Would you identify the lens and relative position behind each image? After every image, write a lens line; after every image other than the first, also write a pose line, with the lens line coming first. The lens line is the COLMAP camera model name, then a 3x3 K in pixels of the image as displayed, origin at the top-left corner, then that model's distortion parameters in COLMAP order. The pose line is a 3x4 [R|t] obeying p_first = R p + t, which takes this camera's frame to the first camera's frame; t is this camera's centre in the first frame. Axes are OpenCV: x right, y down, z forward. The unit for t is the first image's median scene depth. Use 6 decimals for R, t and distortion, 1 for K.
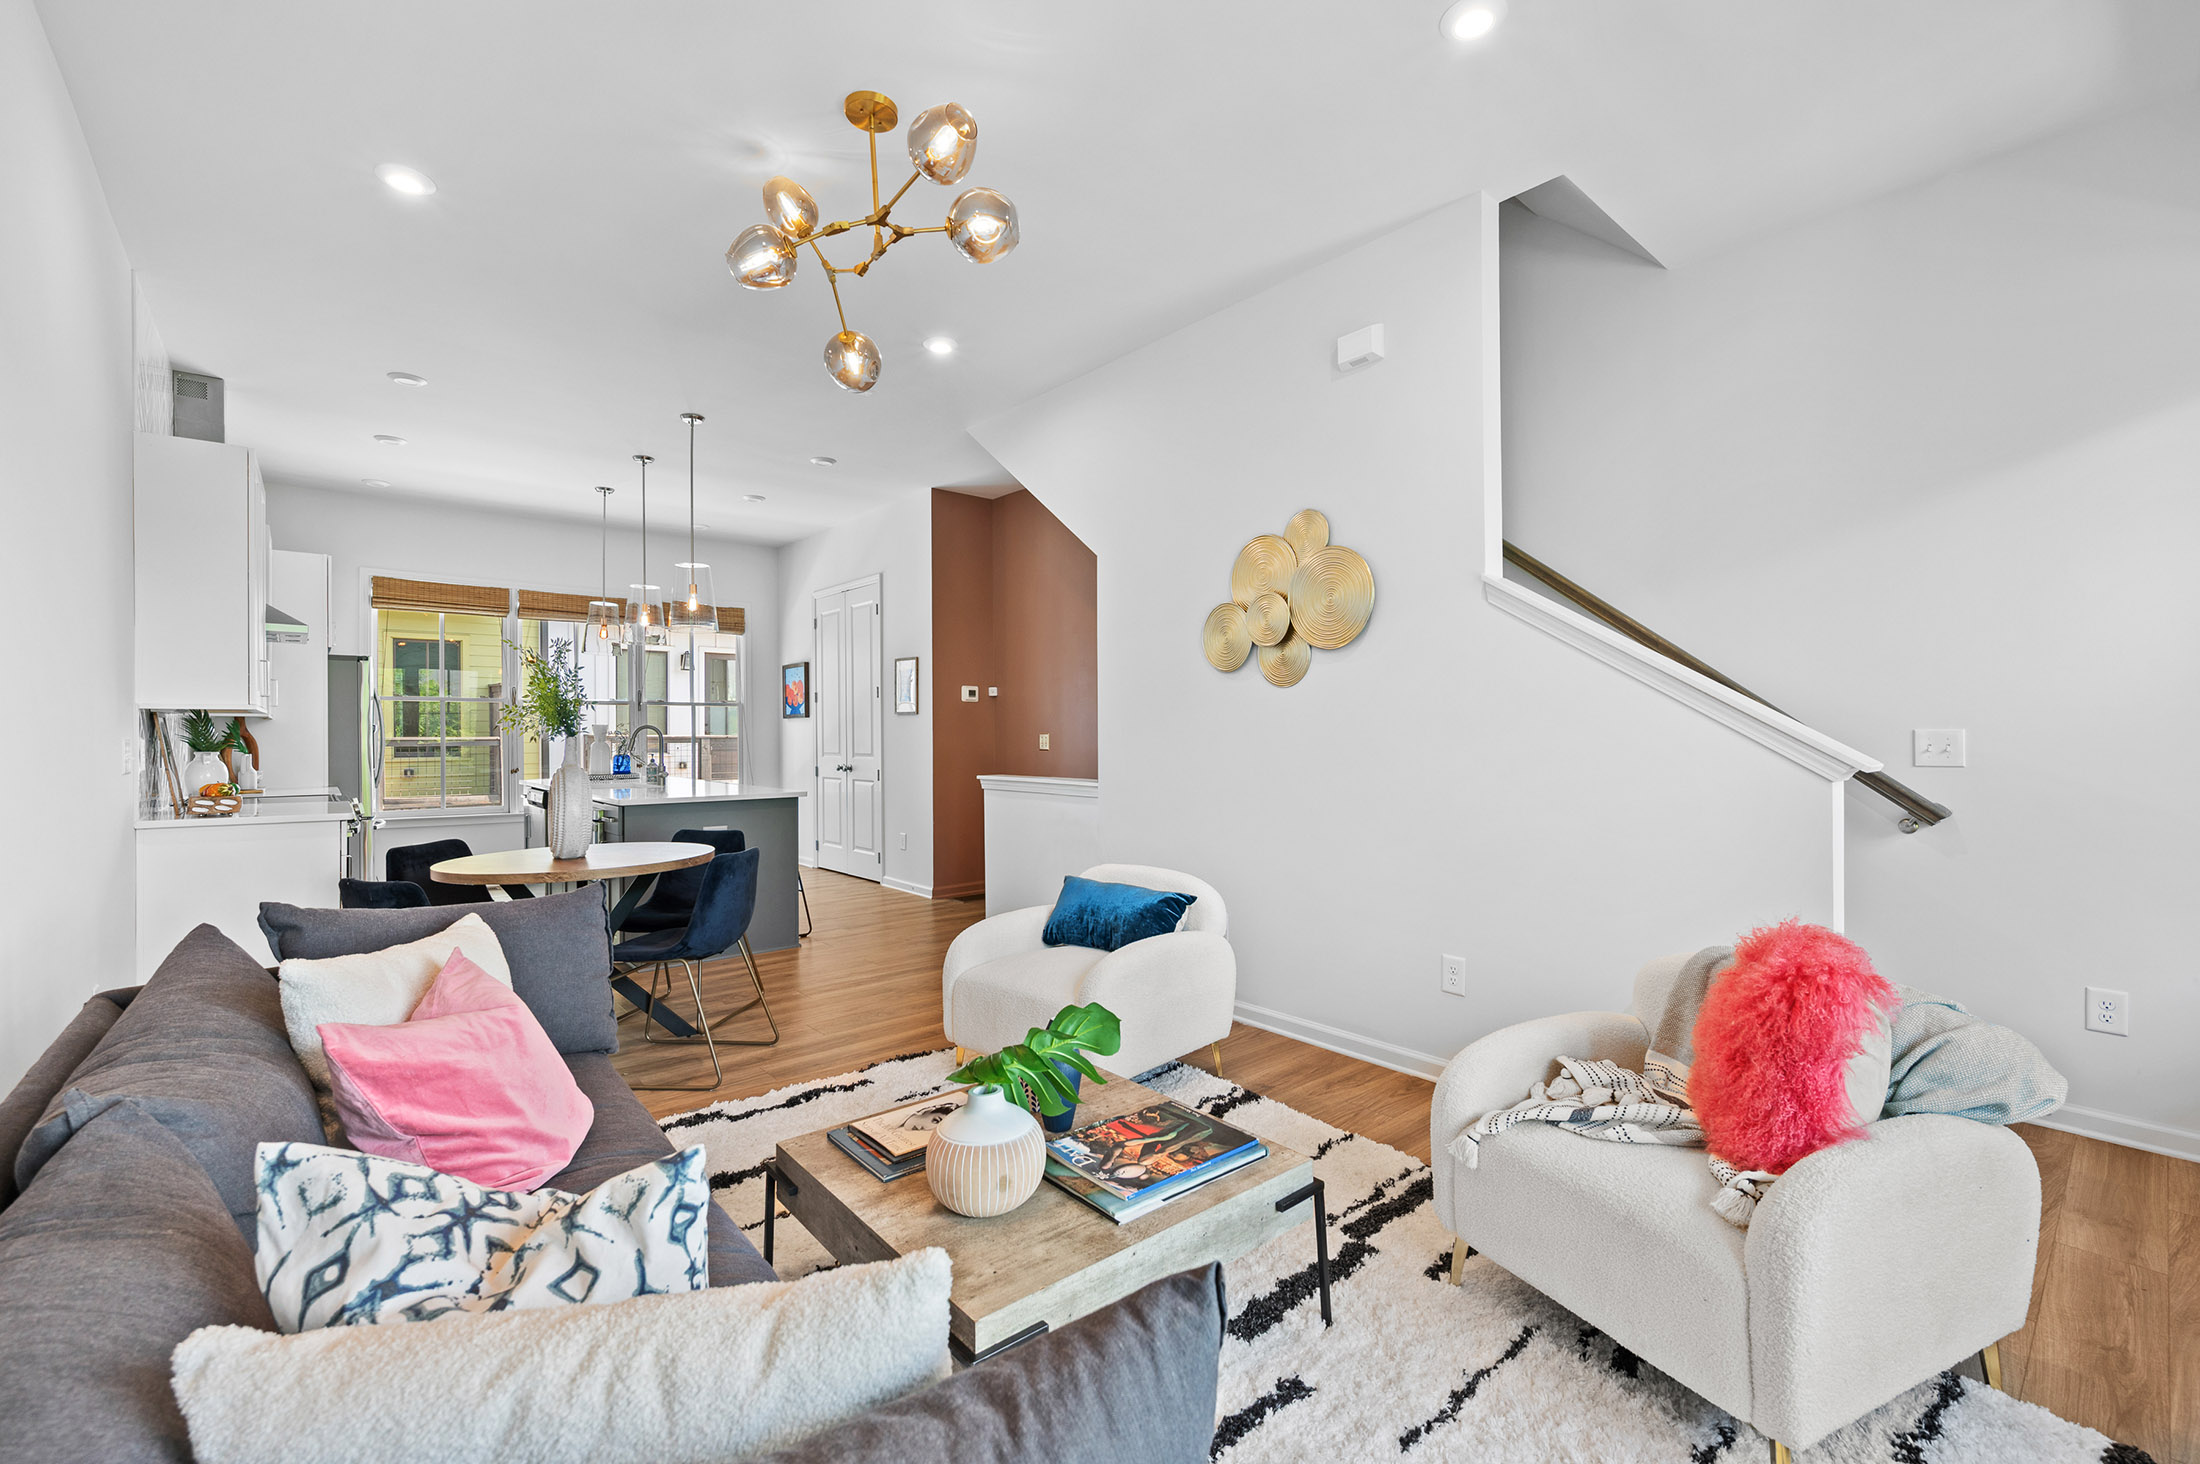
lens RADIAL K [[922.8, 0, 1124.2], [0, 922.8, 733.8], [0, 0, 1]] dist [0.000605, 0.000383]
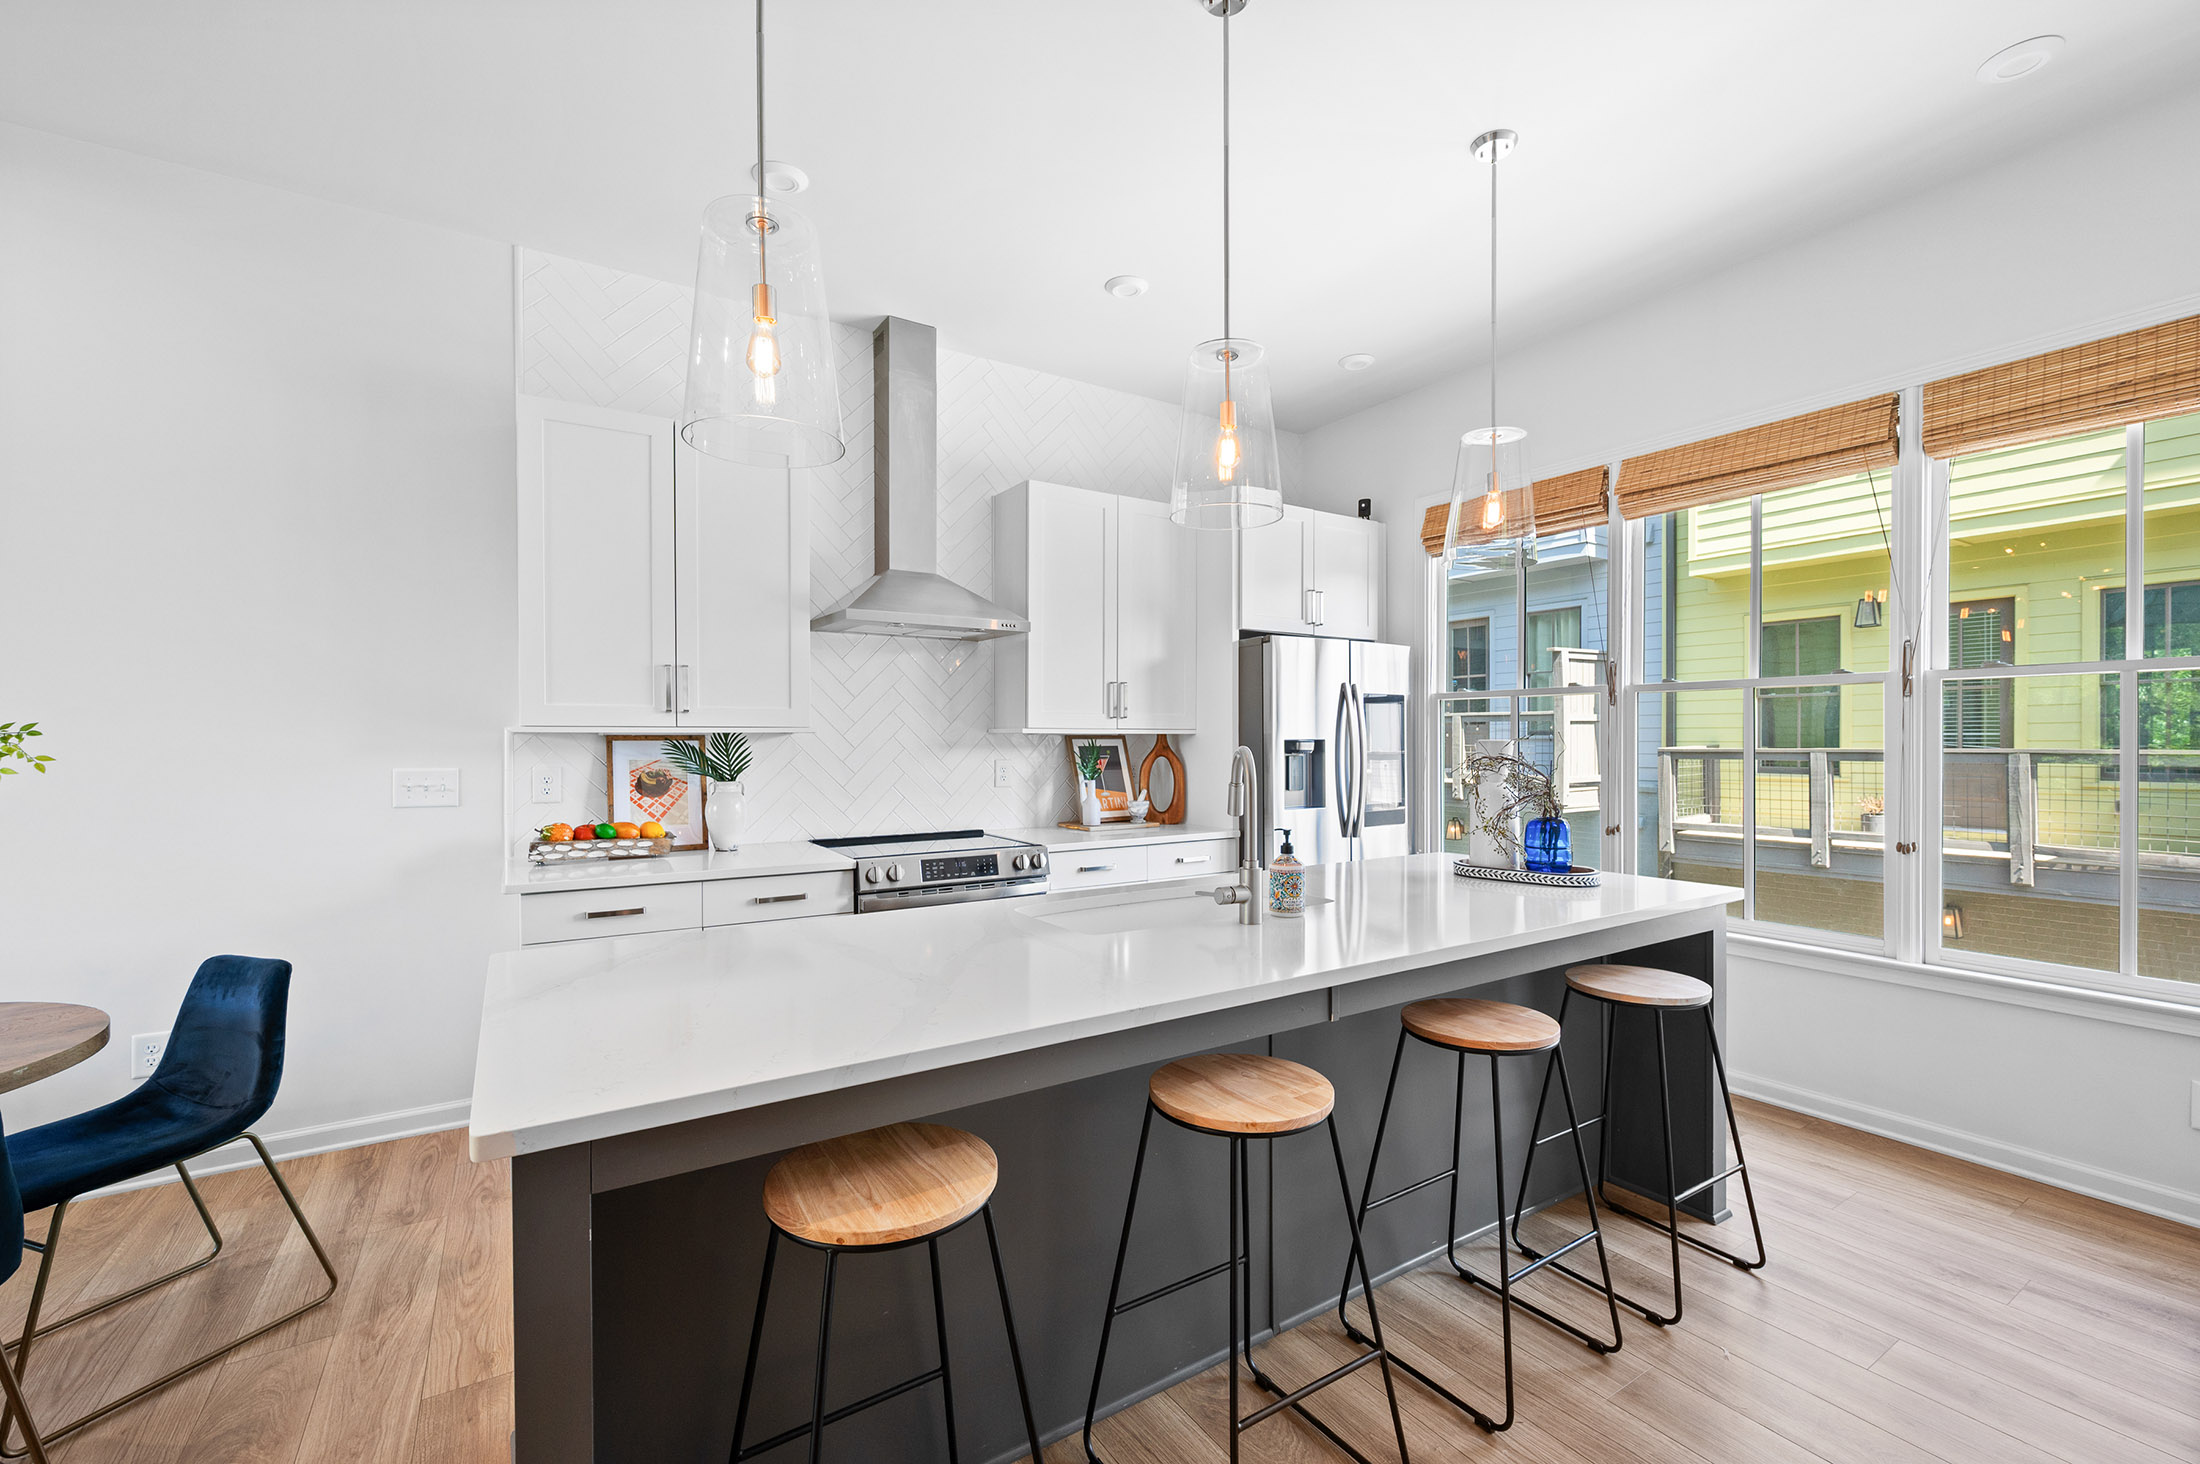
lens RADIAL K [[922.8, 0, 1112.1], [0, 922.8, 748.9], [0, 0, 1]] dist [0.000605, 0.000383]
pose [[-0.160885, 0.013668, -0.986879, -0.111984], [0.003530, 0.999906, 0.013273, -0.010336], [0.986967, -0.001348, -0.160918, 0.706670]]
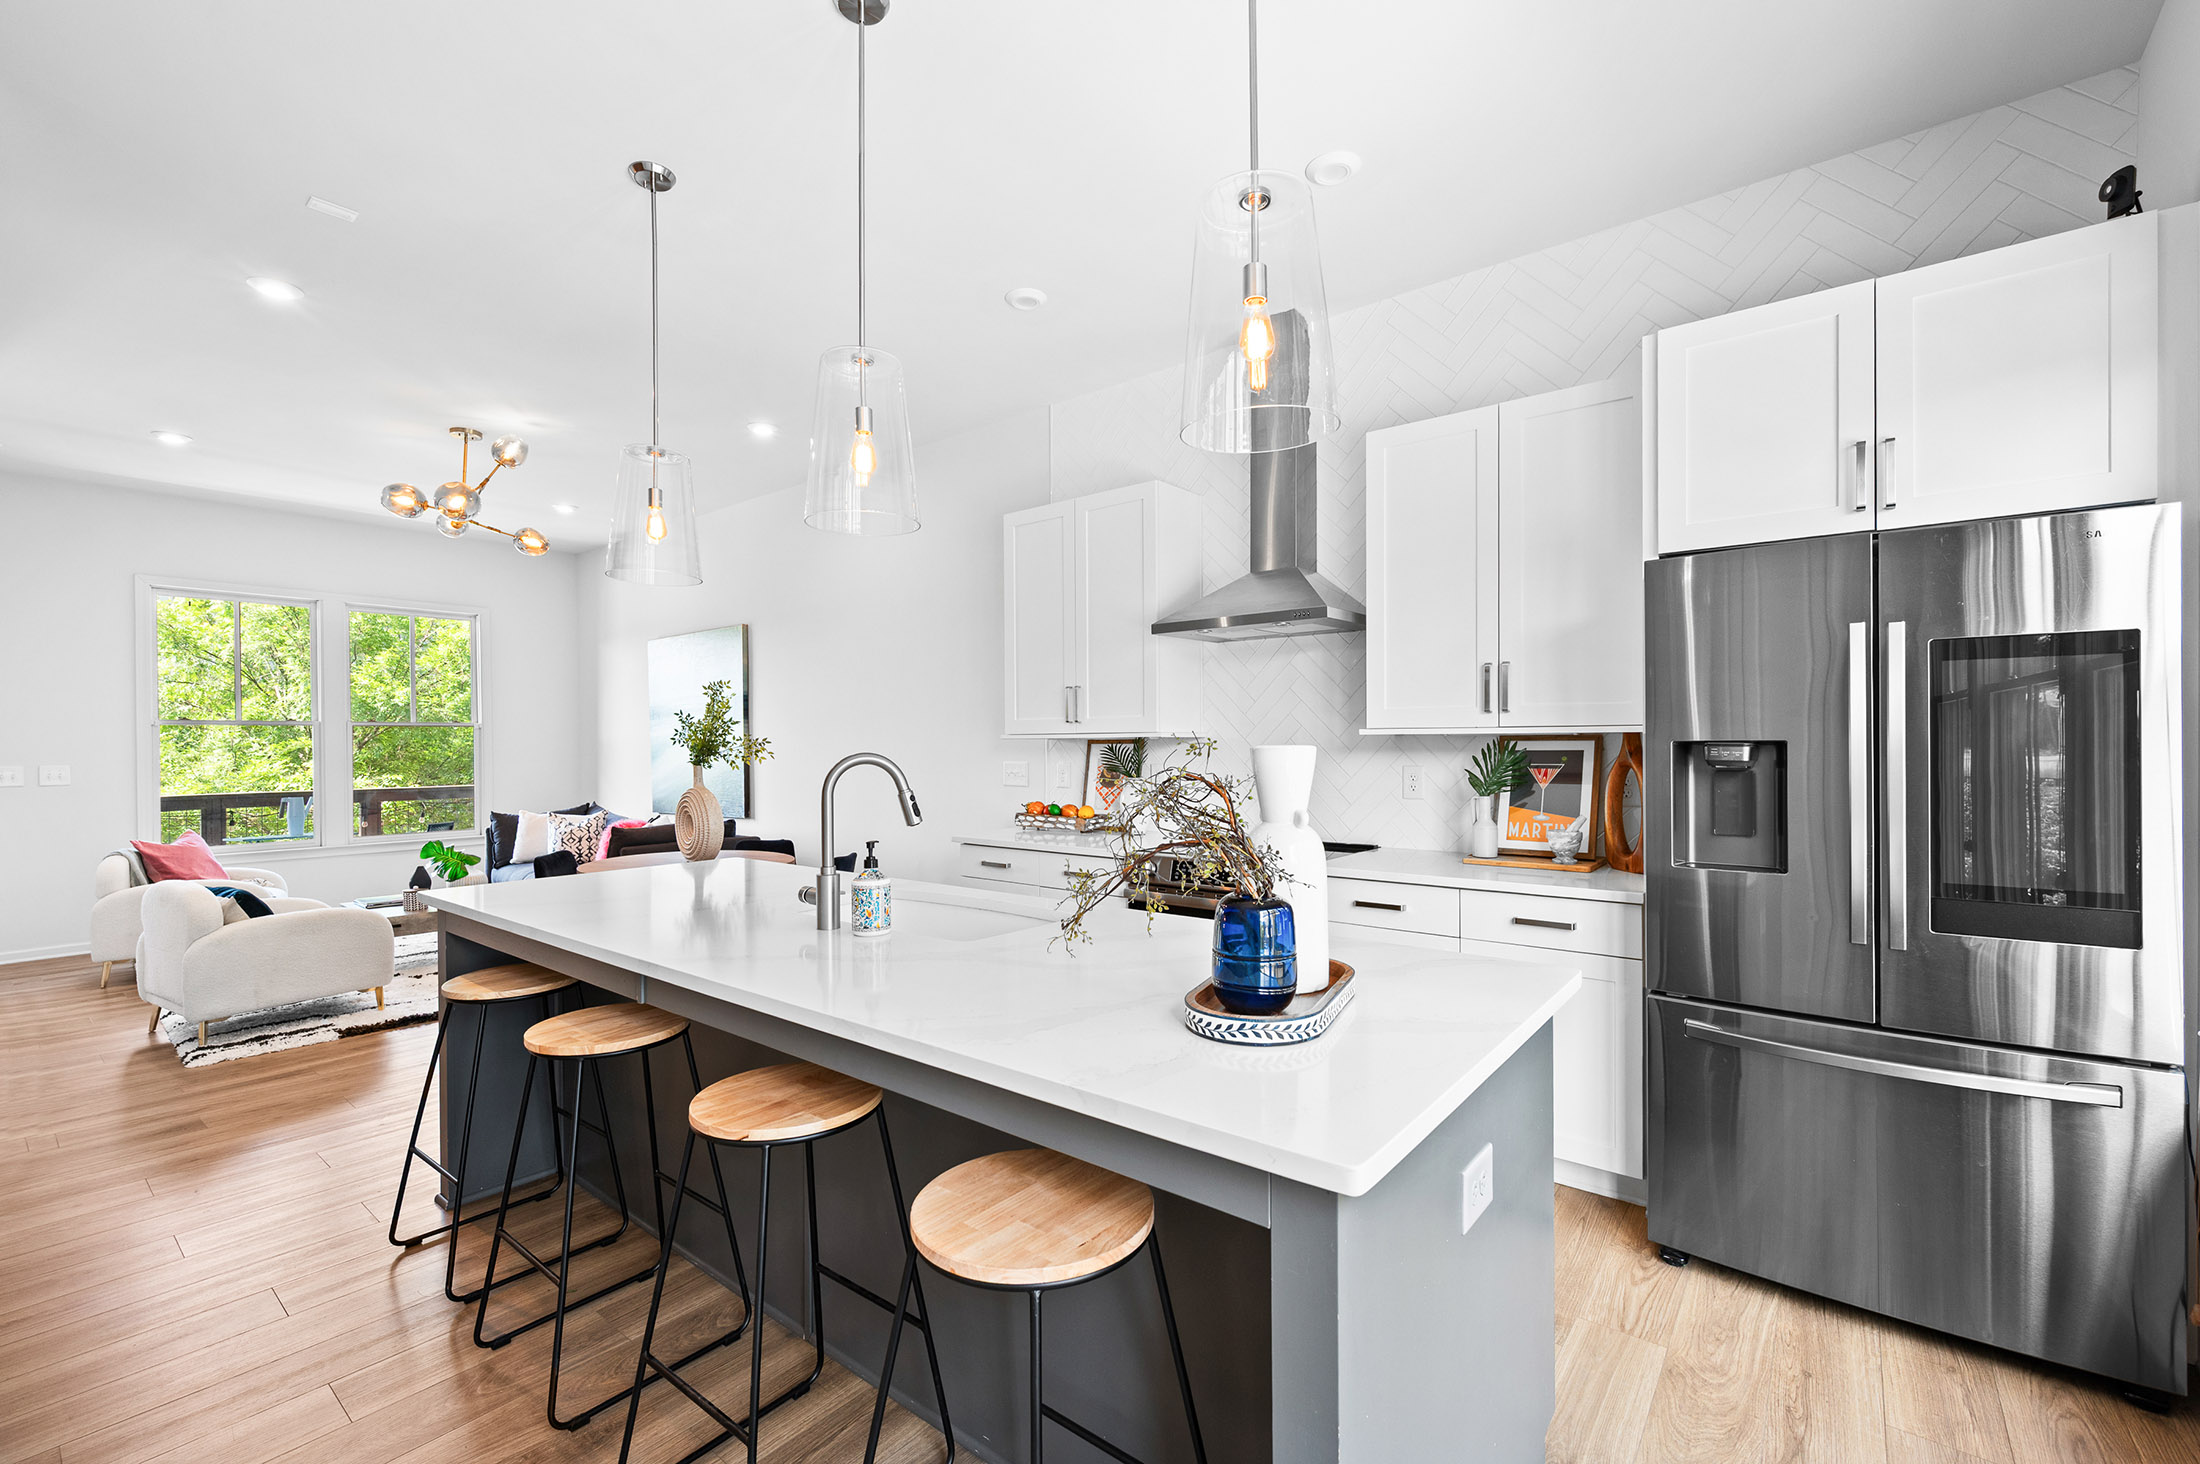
lens RADIAL K [[922.8, 0, 1099.9], [0, 922.8, 745.4], [0, 0, 1]] dist [0.000605, 0.000383]
pose [[-0.987441, 0.008644, -0.157752, -0.382337], [0.008471, 0.999963, 0.001768, -0.009469], [0.157762, 0.000410, -0.987477, 0.949493]]
